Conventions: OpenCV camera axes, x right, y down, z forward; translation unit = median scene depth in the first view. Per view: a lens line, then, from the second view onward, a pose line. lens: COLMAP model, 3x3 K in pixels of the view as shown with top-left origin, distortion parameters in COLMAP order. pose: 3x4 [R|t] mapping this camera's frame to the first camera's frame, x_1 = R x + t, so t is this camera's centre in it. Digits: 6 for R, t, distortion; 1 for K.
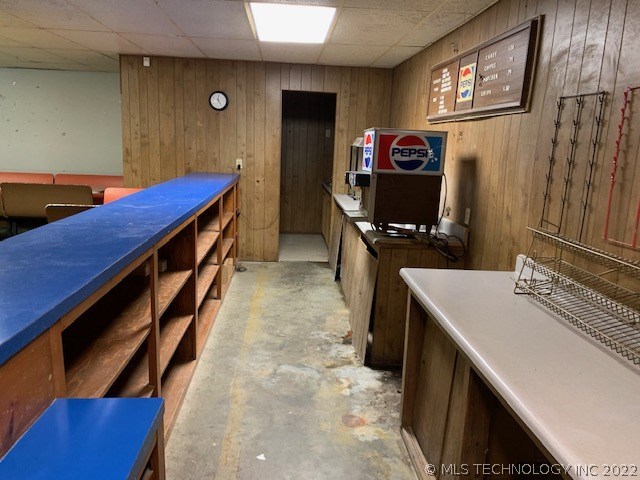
lens RADIAL K [[485.2, 0, 320.0], [0, 485.2, 240.0], [0, 0, 1]] dist [0.041866, -0.064170]
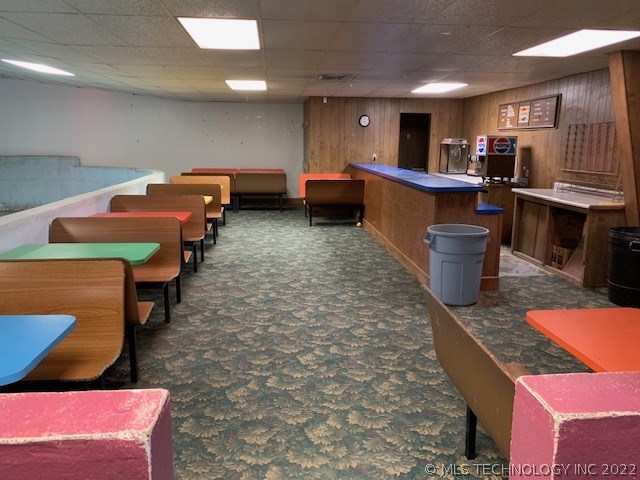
lens RADIAL K [[485.2, 0, 320.0], [0, 485.2, 240.0], [0, 0, 1]] dist [0.041866, -0.064170]
pose [[0.998856, -0.041208, 0.024248, -0.747378], [0.041137, 0.999148, 0.003418, 0.223019], [-0.024368, -0.002416, 0.999700, -1.284386]]
